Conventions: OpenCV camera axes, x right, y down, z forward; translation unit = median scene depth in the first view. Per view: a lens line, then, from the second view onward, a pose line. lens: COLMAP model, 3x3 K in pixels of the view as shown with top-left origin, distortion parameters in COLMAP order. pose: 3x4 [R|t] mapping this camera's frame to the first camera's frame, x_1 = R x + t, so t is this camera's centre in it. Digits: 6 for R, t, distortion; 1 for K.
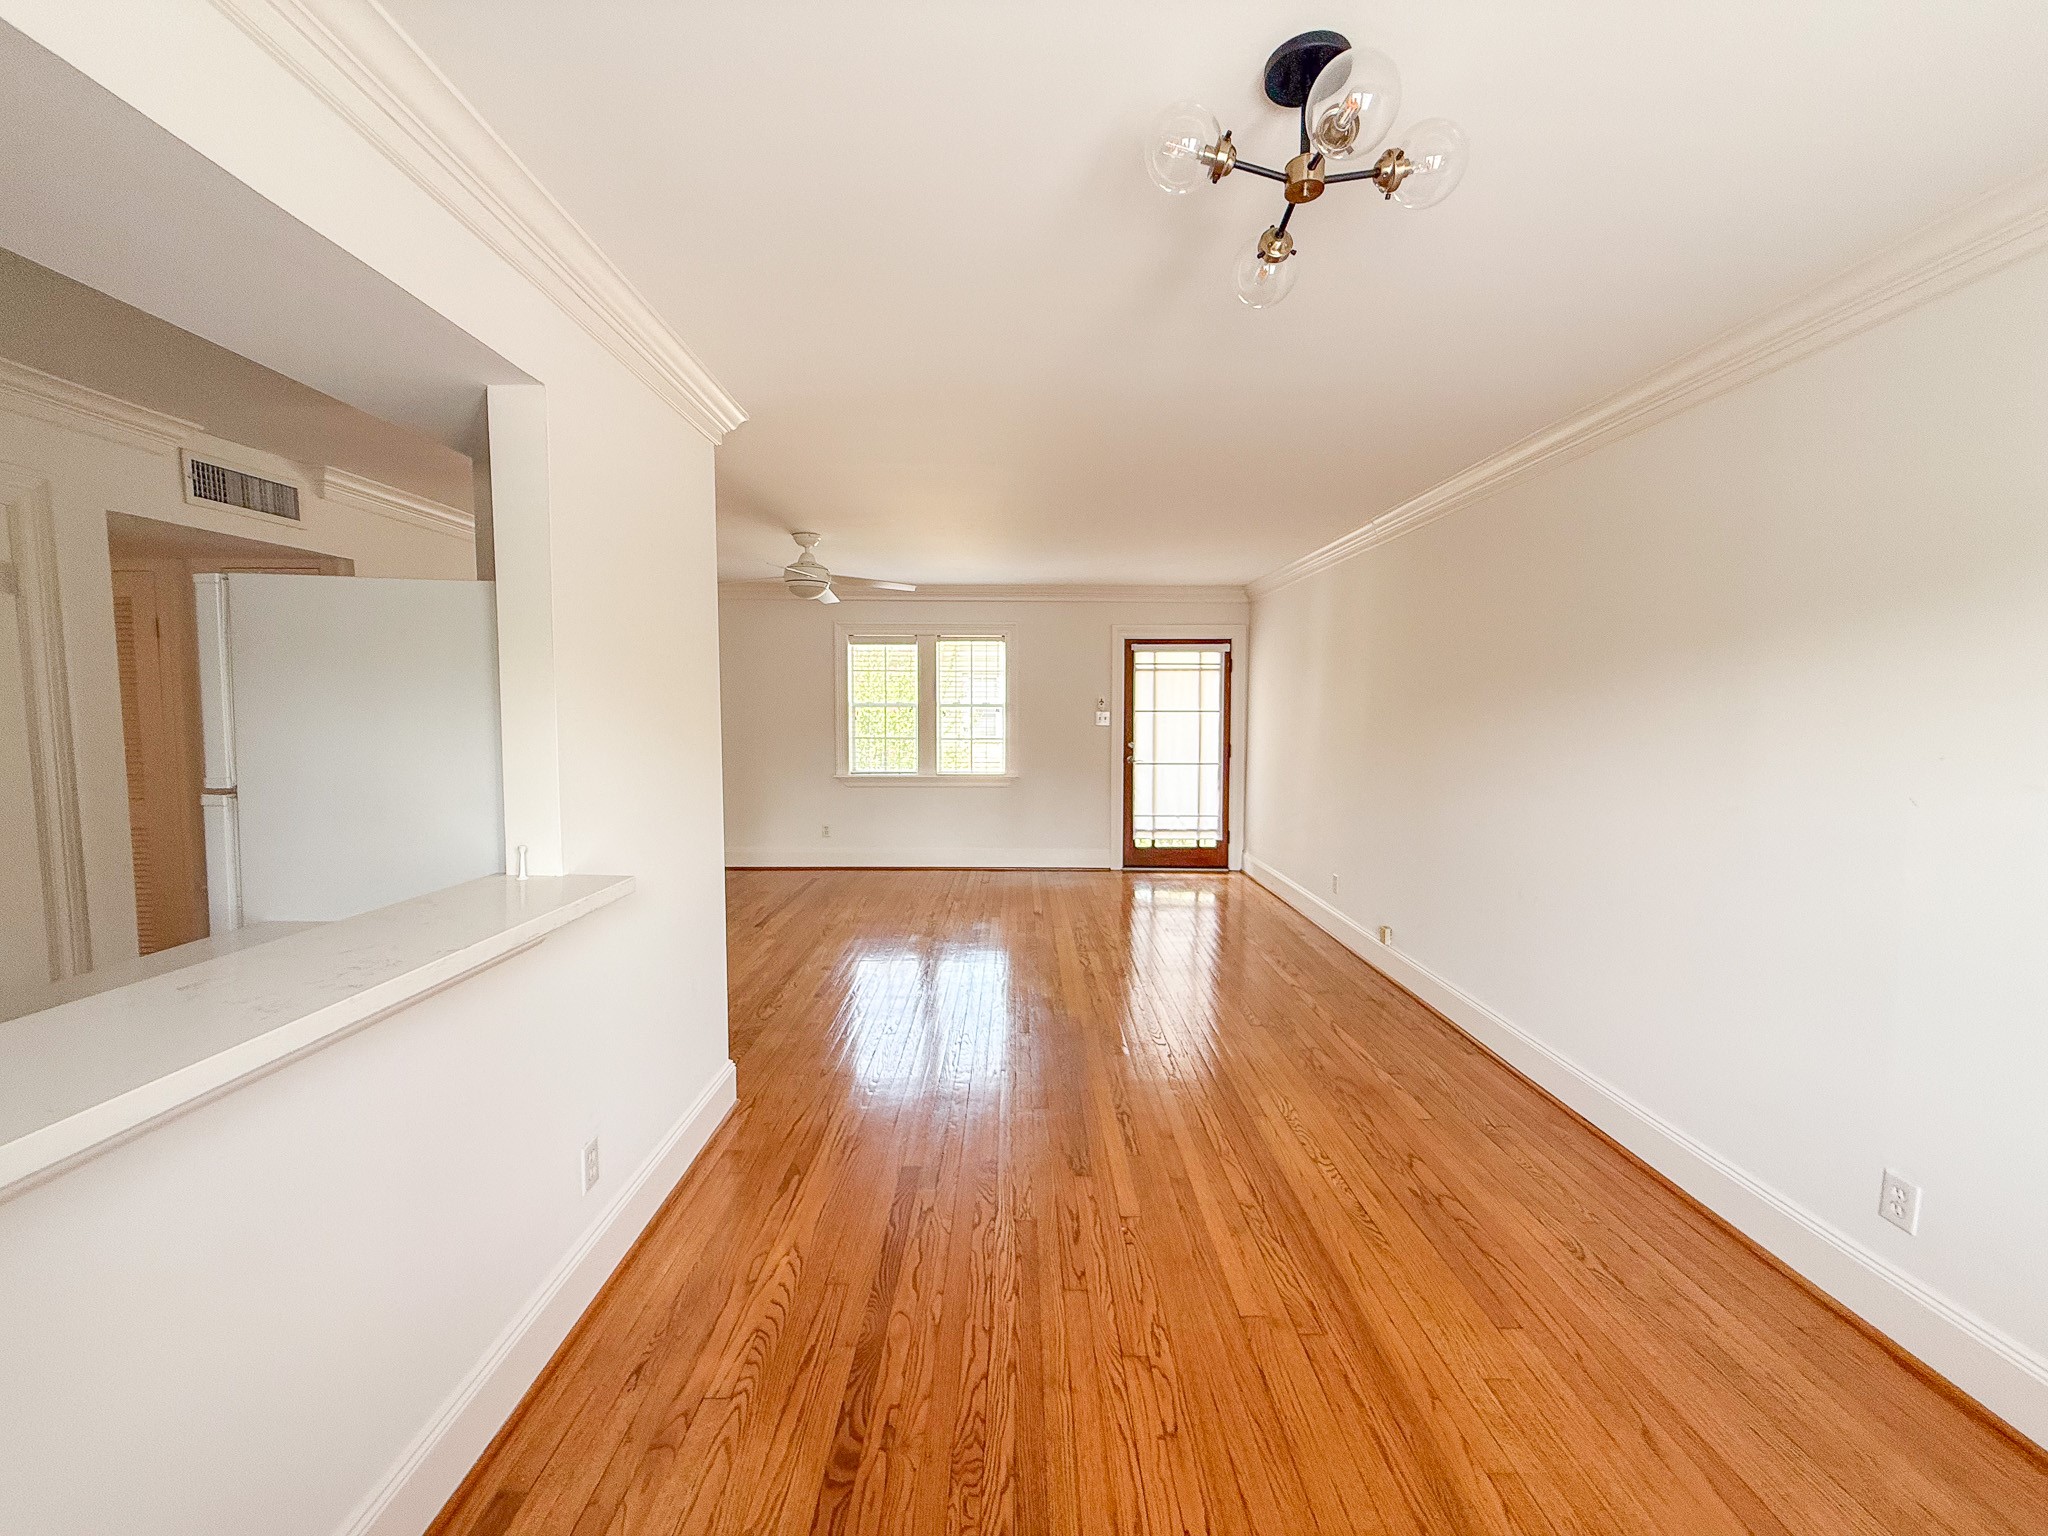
lens RADIAL K [[844.3, 0, 1021.1], [0, 844.3, 765.5], [0, 0, 1]] dist [-0.002219, 0.000806]
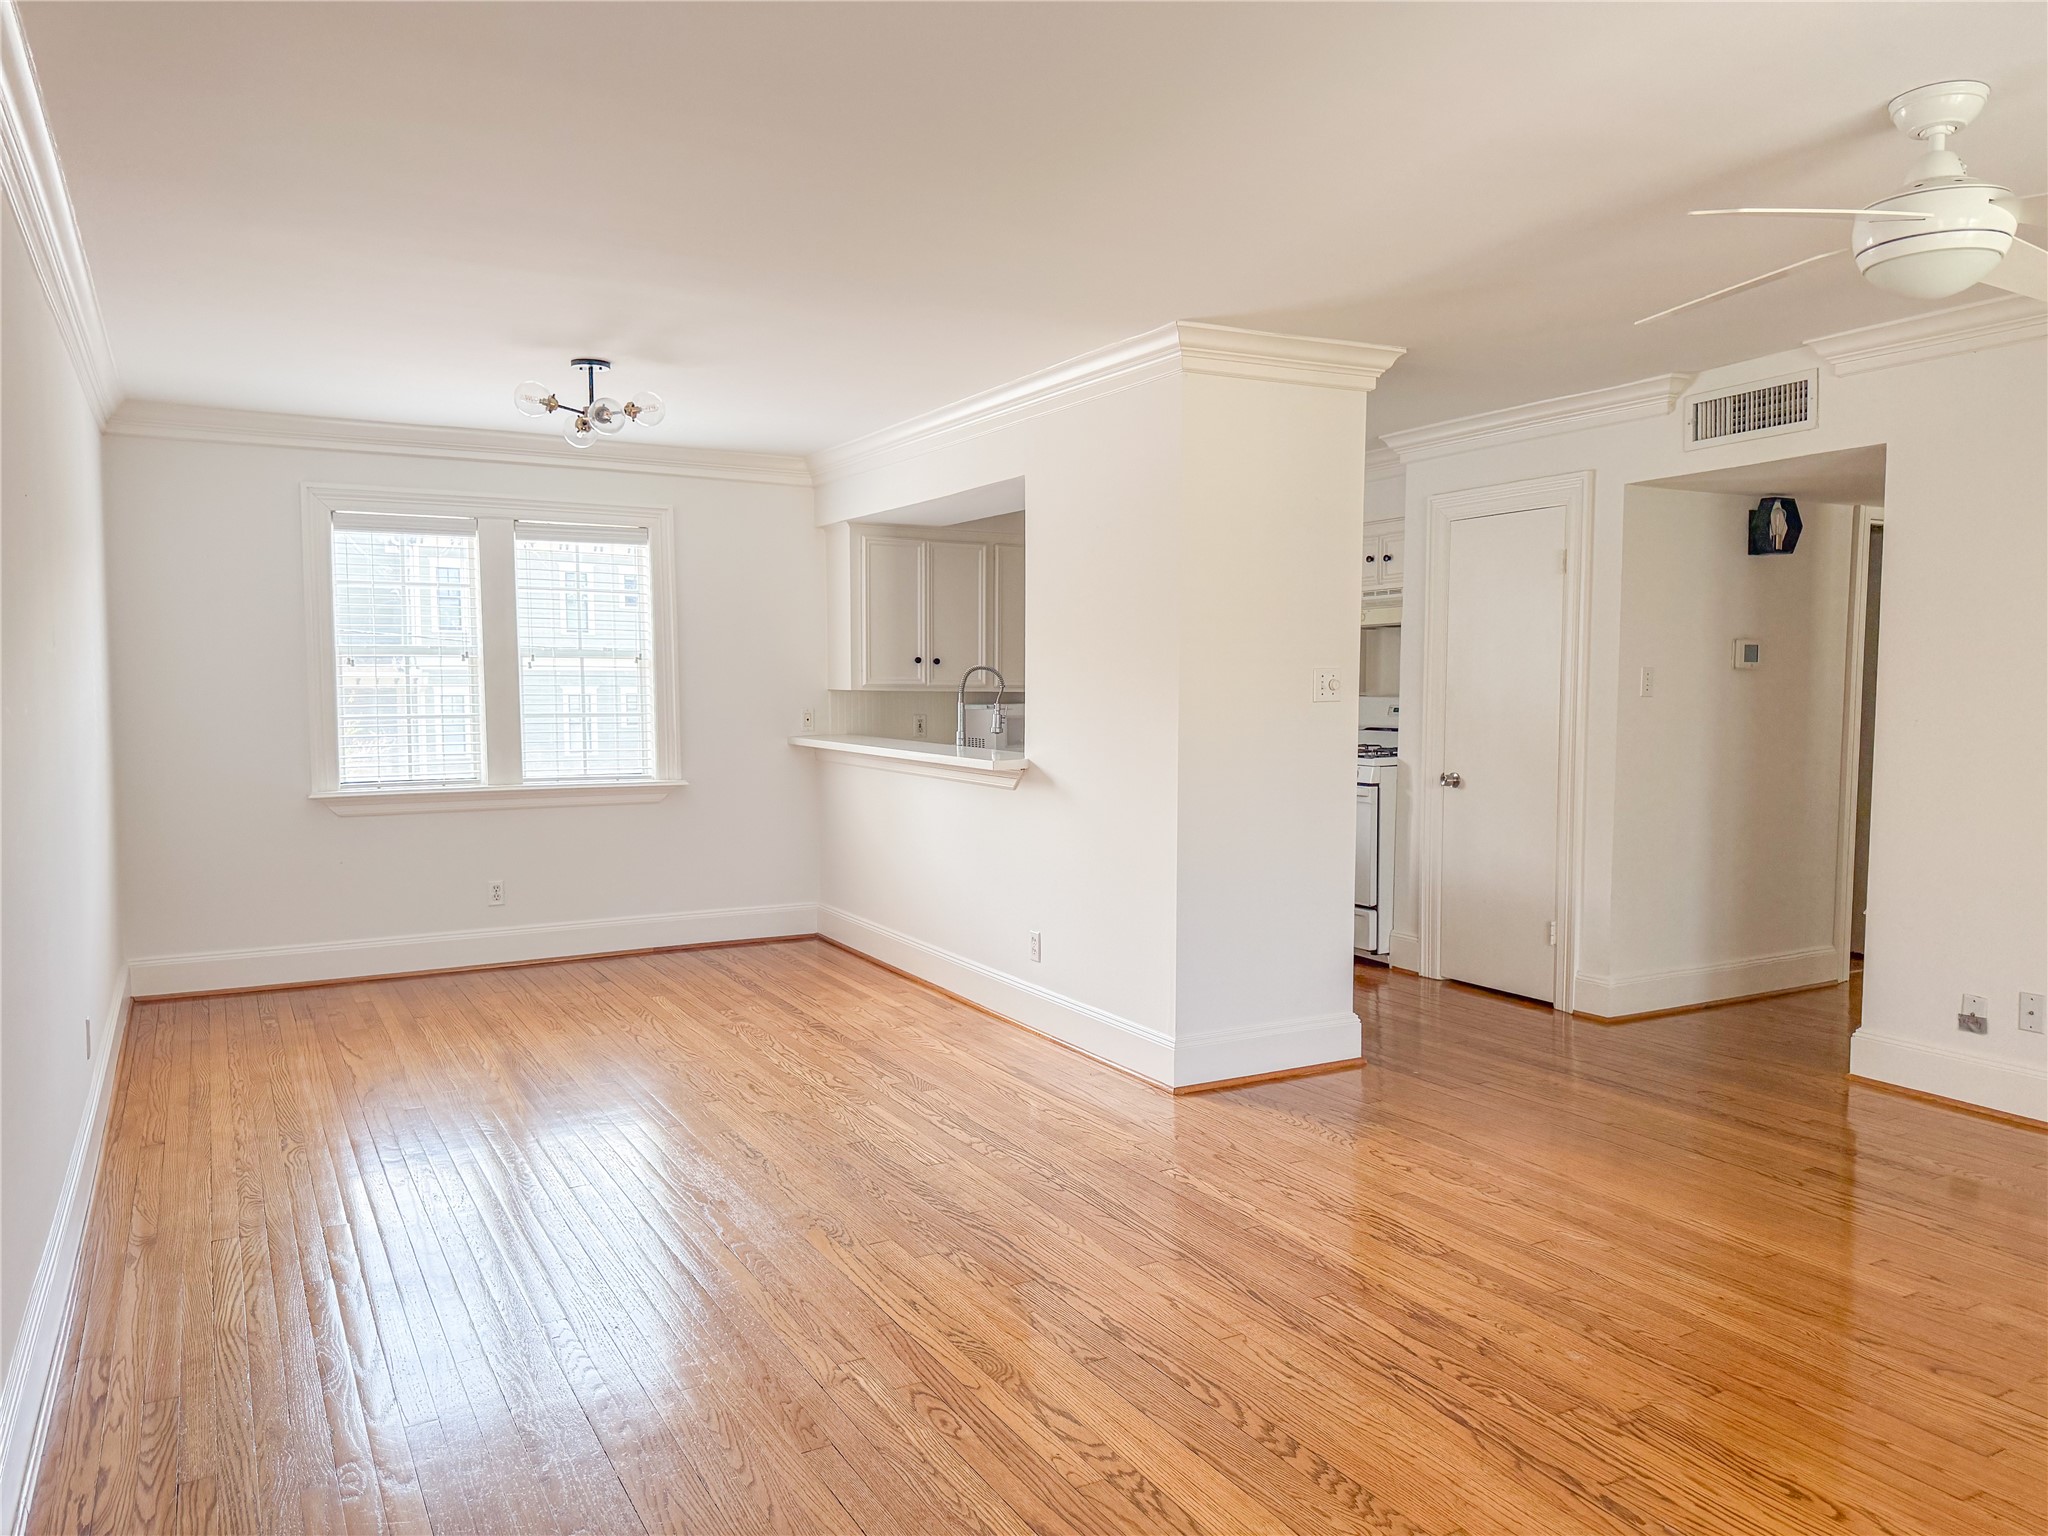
lens RADIAL K [[1442.3, 0, 1039.7], [0, 1442.3, 769.5], [0, 0, 1]] dist [0.042579, -0.047844]
pose [[-0.872210, 0.028640, -0.488292, 0.646649], [-0.038811, 0.991085, 0.127455, -0.160041], [0.487589, 0.130119, -0.863323, 2.687776]]
